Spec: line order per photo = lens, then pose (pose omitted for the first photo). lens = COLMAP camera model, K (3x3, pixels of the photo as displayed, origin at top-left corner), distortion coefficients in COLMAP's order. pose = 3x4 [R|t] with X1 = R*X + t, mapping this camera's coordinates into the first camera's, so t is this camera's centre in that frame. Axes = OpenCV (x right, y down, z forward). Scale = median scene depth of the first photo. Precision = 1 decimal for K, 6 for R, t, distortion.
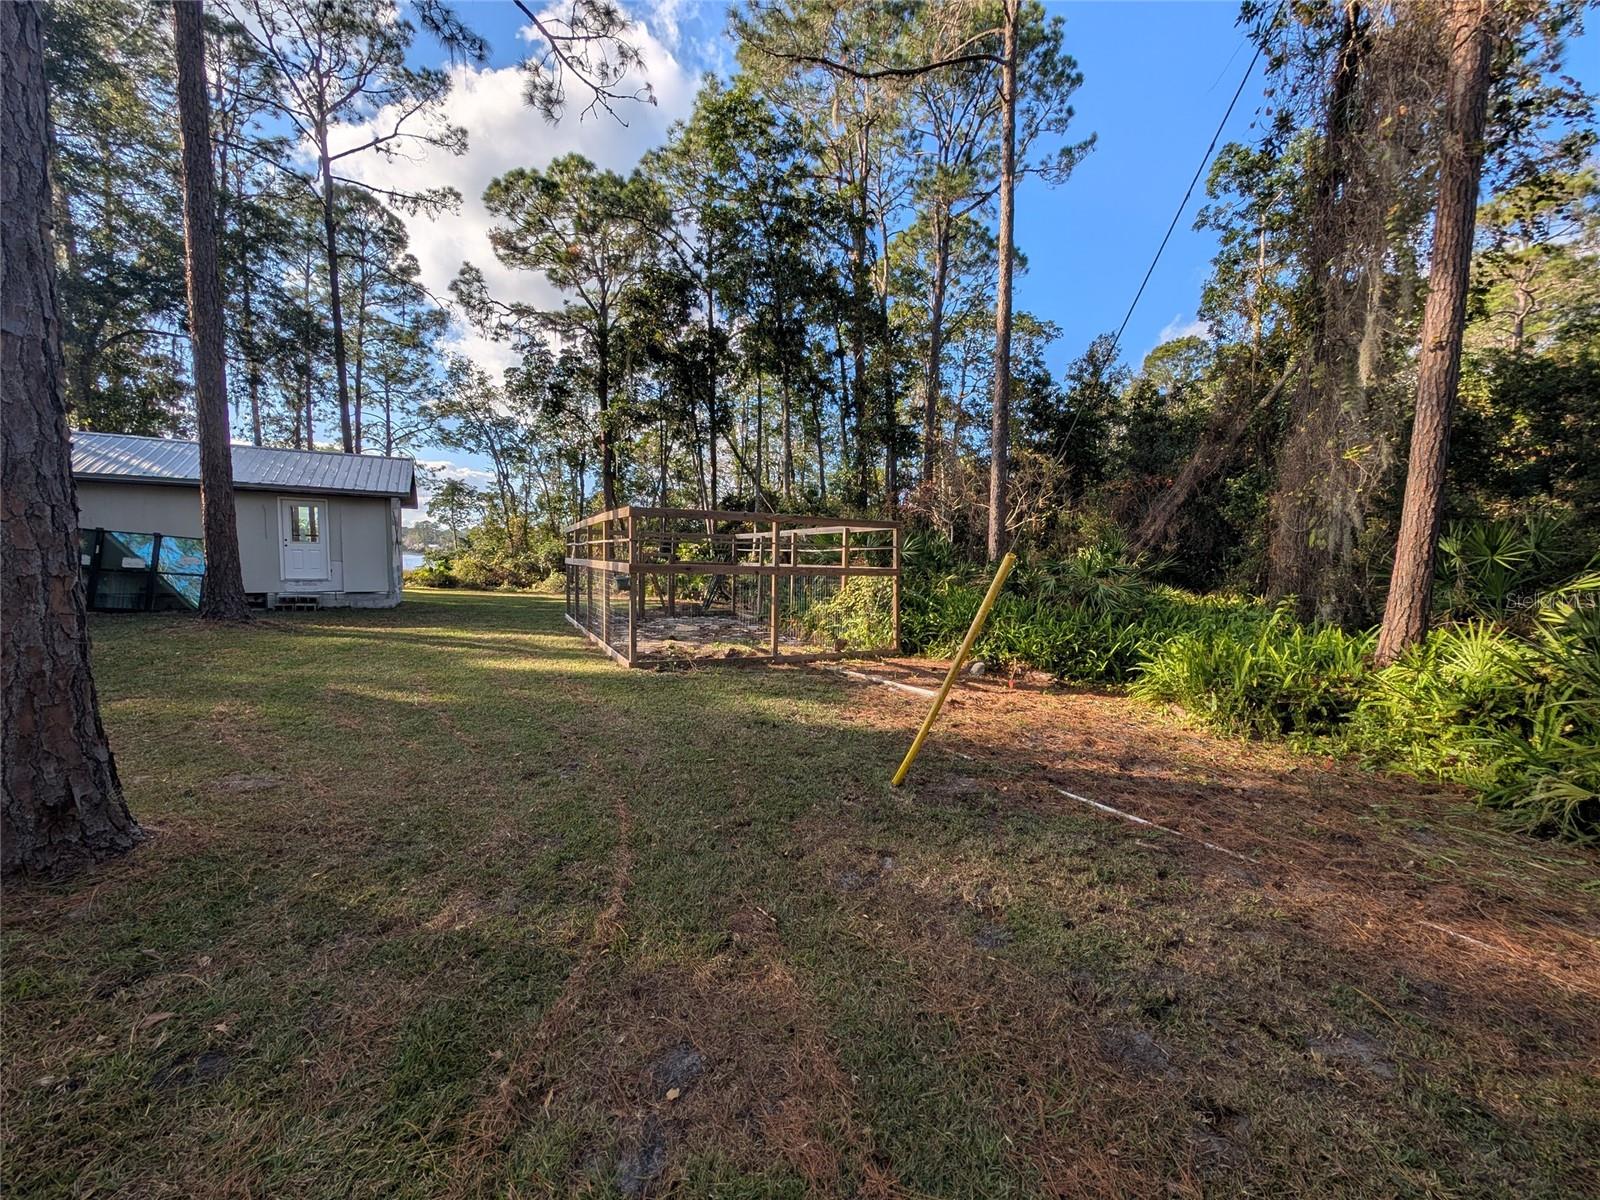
lens RADIAL K [[614.7, 0, 793.5], [0, 614.7, 603.0], [0, 0, 1]] dist [0.032359, -0.016219]
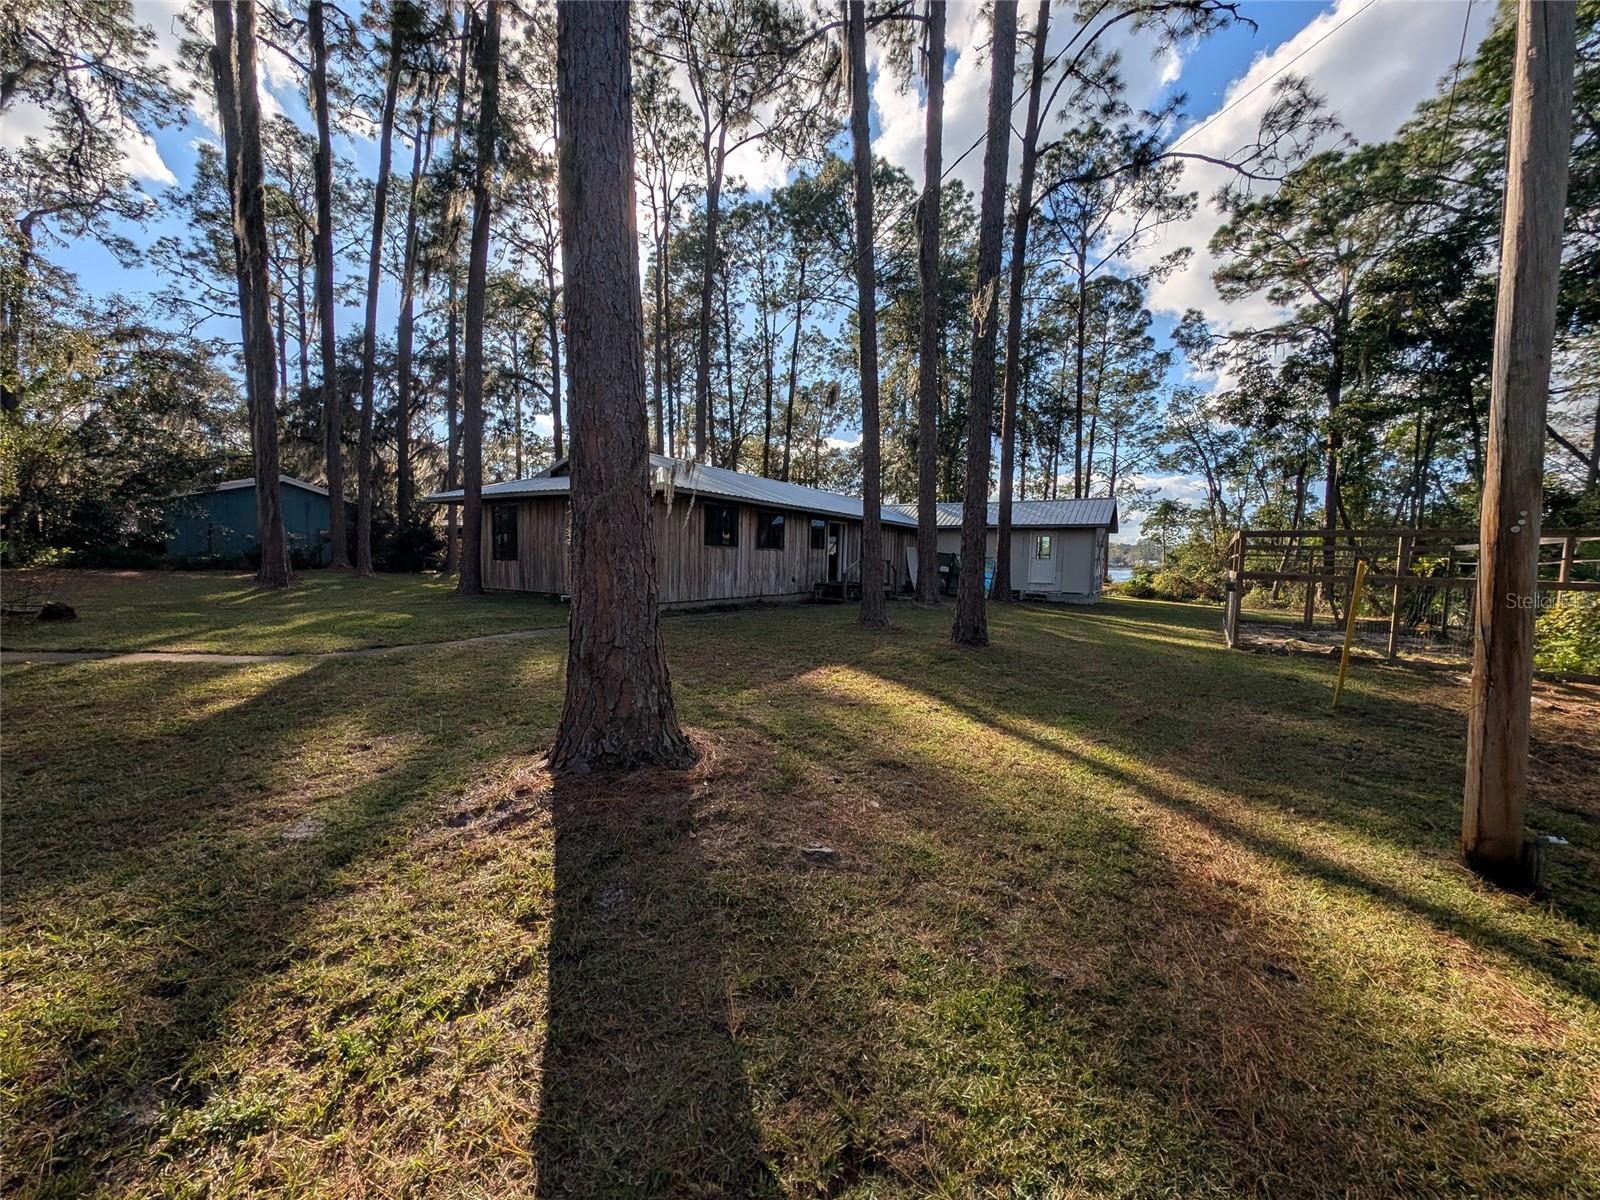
lens RADIAL K [[614.7, 0, 793.5], [0, 614.7, 603.0], [0, 0, 1]] dist [0.032359, -0.016219]
pose [[0.495709, 0.051769, -0.866944, 0.114897], [-0.073989, 0.997110, 0.017236, 0.013386], [0.865331, 0.055601, 0.498107, -0.137301]]
